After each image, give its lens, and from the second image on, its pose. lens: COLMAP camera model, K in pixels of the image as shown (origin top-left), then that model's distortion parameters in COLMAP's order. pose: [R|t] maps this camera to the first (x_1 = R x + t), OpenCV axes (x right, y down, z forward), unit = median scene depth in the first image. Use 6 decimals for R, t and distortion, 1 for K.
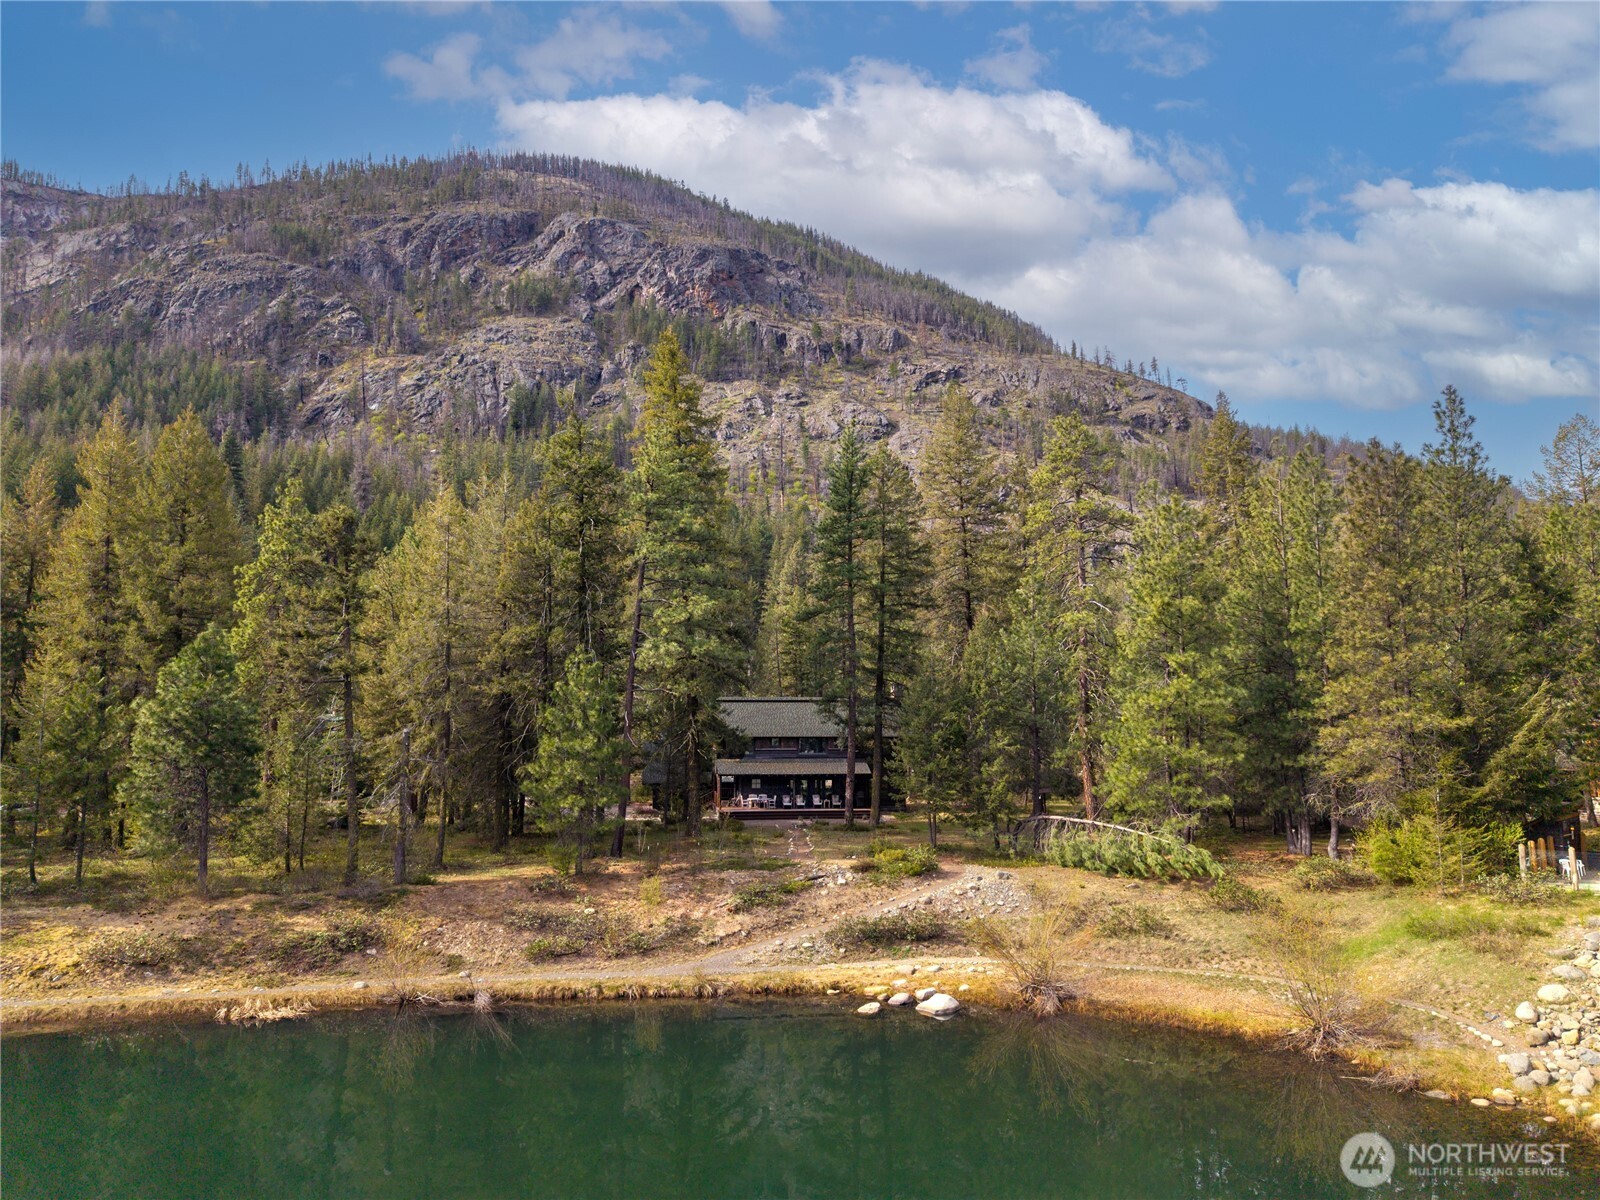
lens RADIAL K [[1100.3, 0, 800.0], [0, 1100.3, 600.0], [0, 0, 1]] dist [0.057012, -0.042875]
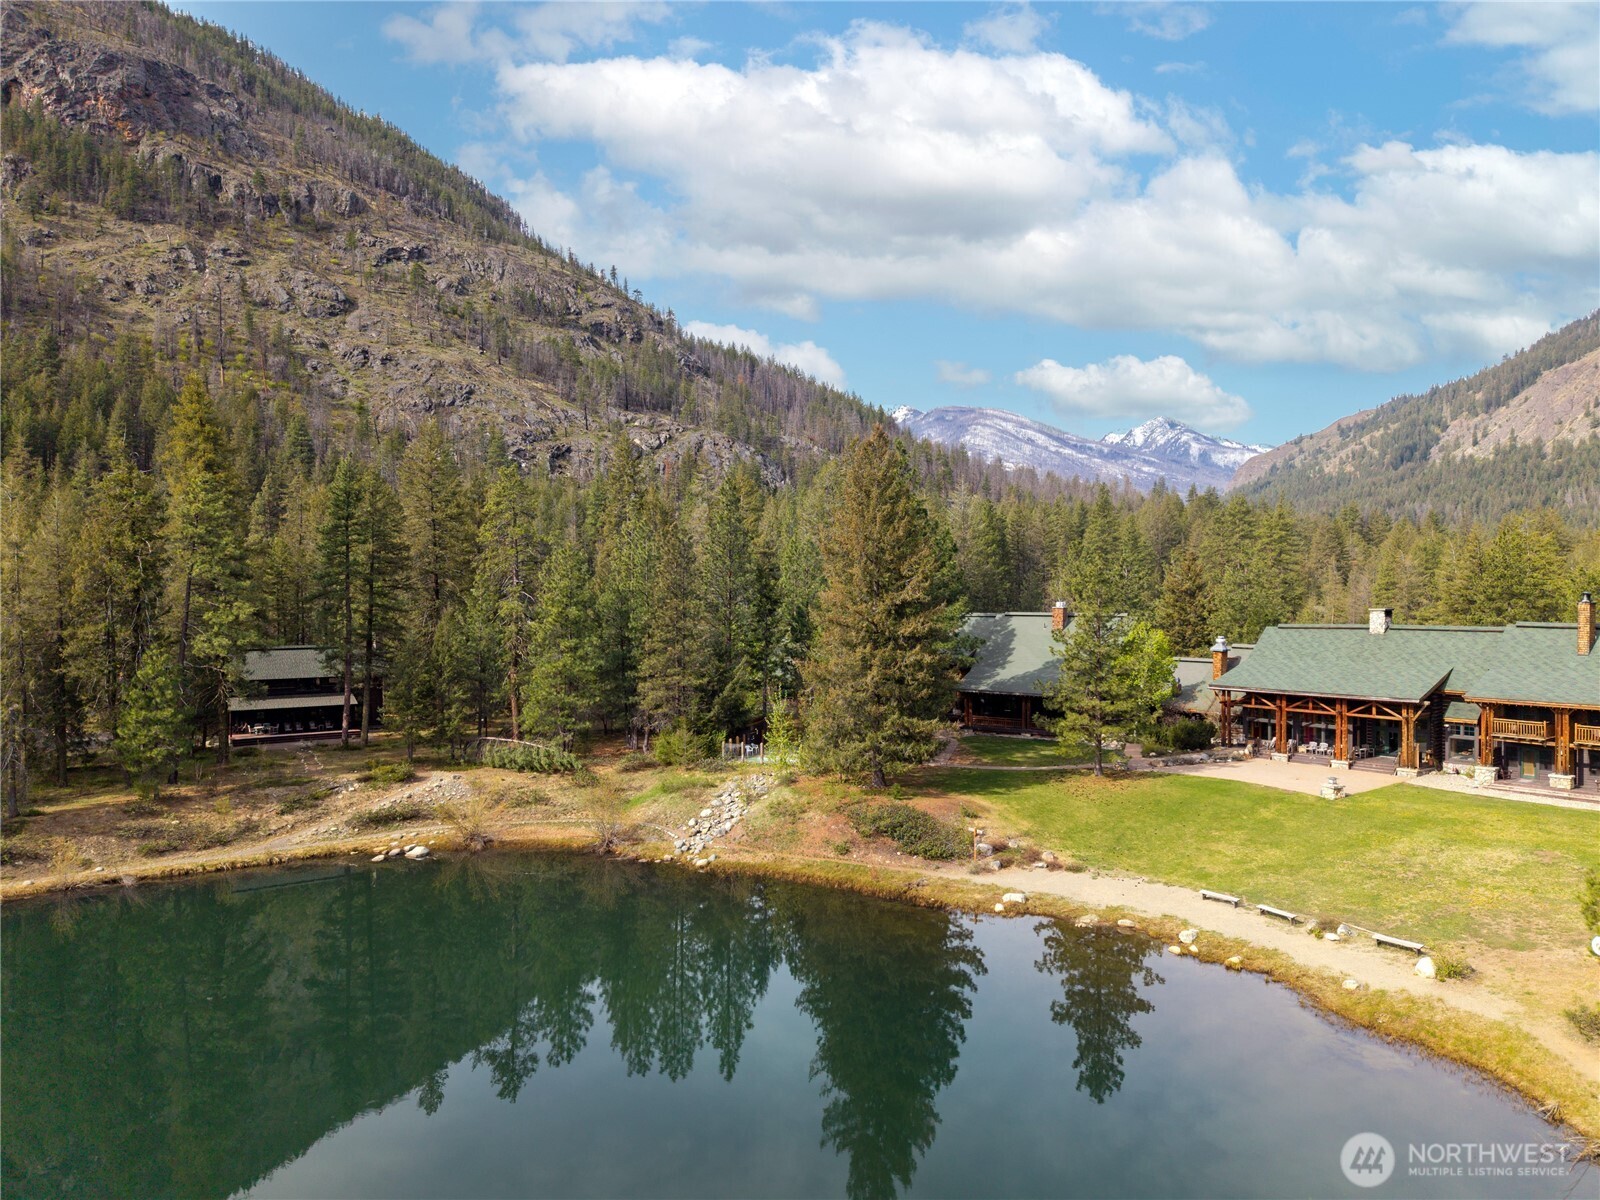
lens RADIAL K [[1035.2, 0, 800.0], [0, 1035.2, 600.0], [0, 0, 1]] dist [0.031182, -0.019094]
pose [[0.879471, 0.004169, 0.475934, -0.097366], [-0.055614, 0.994012, 0.094061, -0.173898], [-0.472692, -0.109192, 0.874436, -0.532461]]
